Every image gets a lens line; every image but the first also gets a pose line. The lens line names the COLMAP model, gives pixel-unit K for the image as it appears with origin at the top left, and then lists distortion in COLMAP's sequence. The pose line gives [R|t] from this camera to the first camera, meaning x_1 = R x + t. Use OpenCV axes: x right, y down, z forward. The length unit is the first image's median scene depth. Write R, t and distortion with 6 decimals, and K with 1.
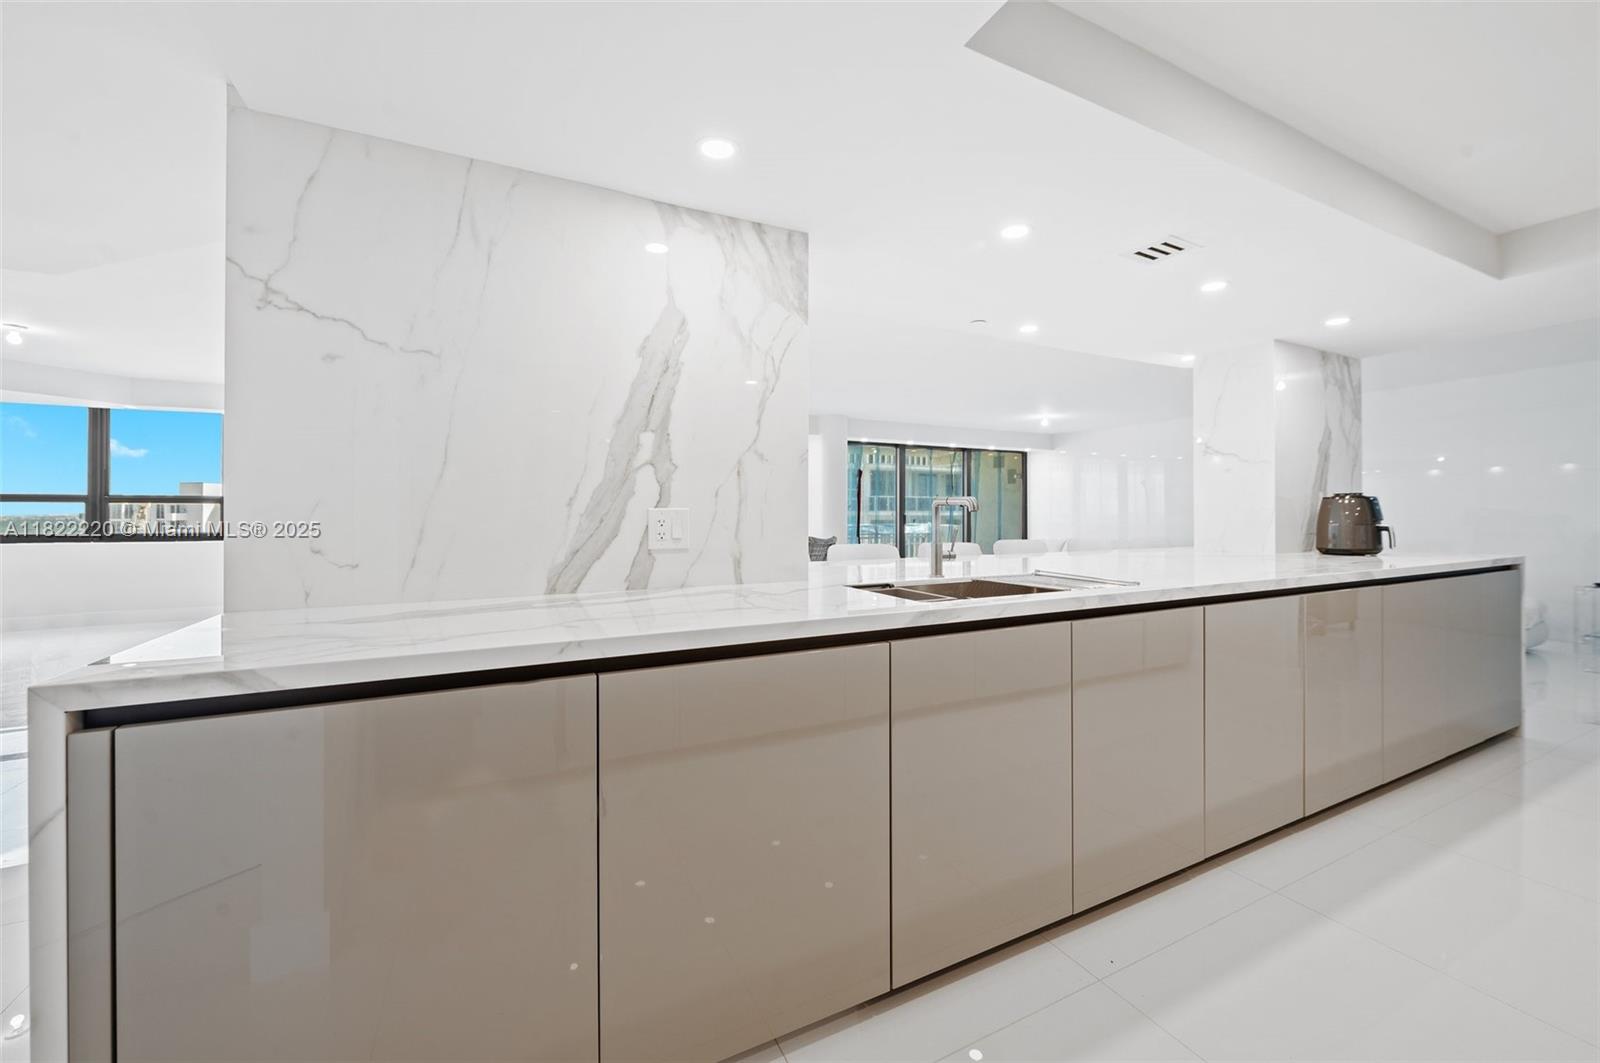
lens RADIAL K [[633.6, 0, 833.3], [0, 633.6, 511.0], [0, 0, 1]] dist [-0.000915, 0.000030]
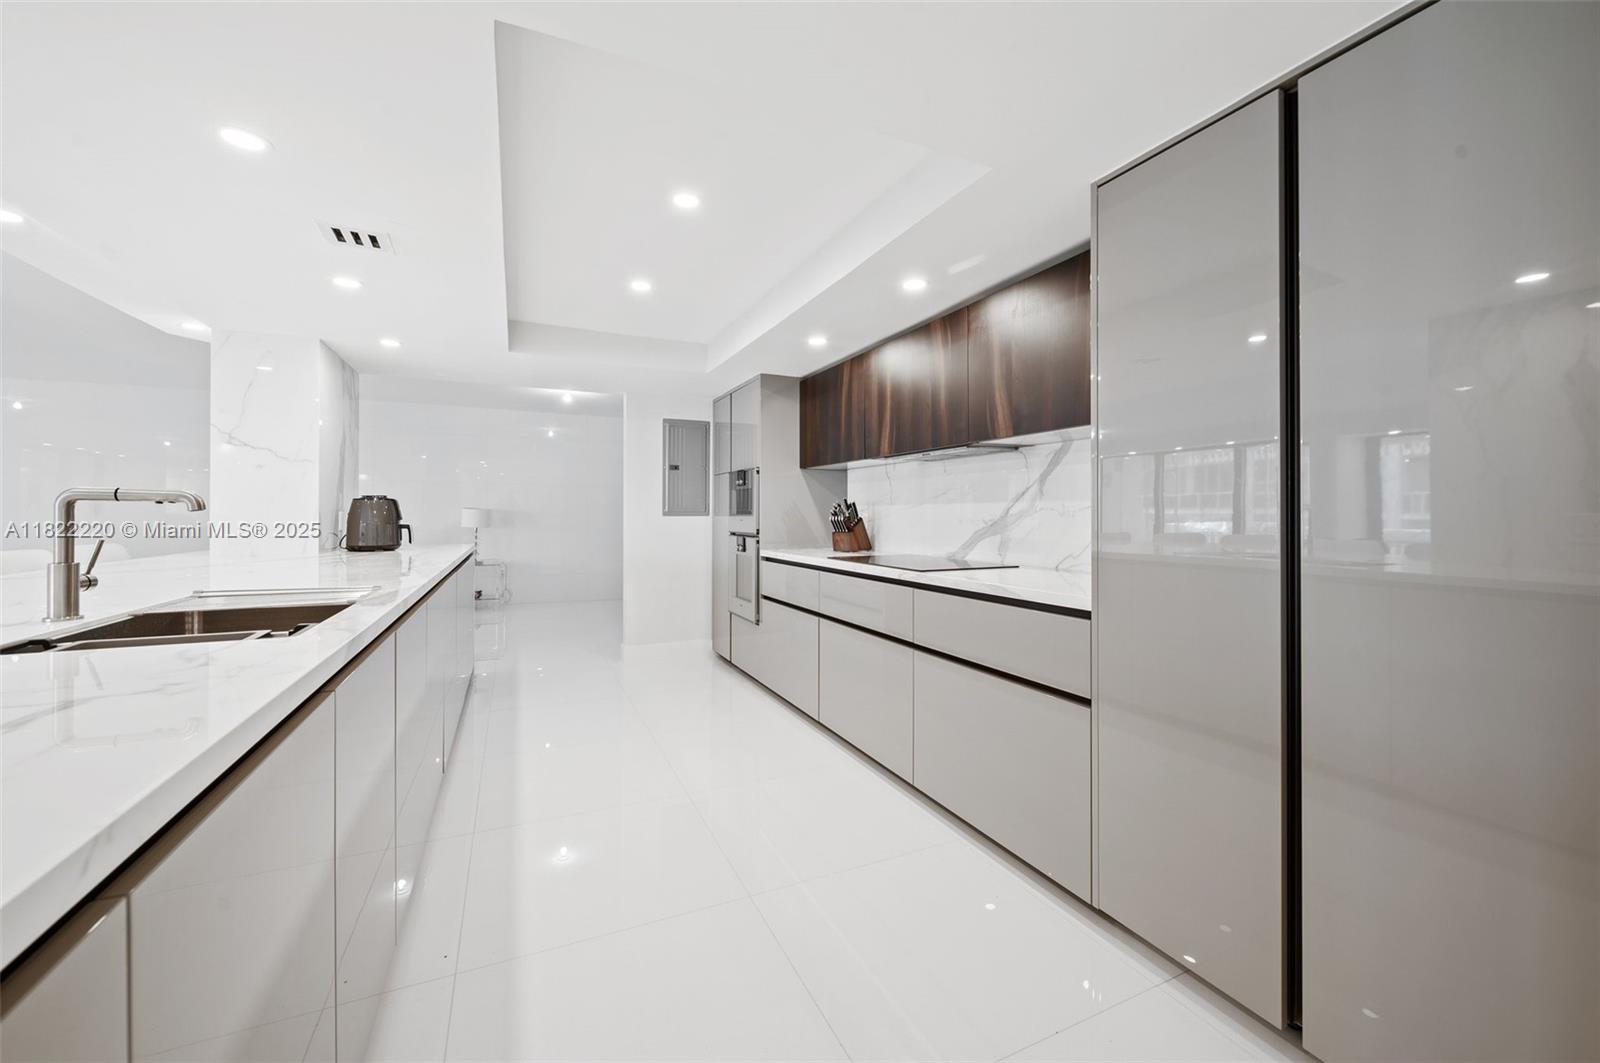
lens RADIAL K [[633.6, 0, 815.5], [0, 633.6, 510.2], [0, 0, 1]] dist [-0.000915, 0.000030]
pose [[0.039343, 0.007167, 0.999200, -0.271752], [-0.006907, 0.999952, -0.006901, 0.000330], [-0.999202, -0.006630, 0.039390, 0.180978]]
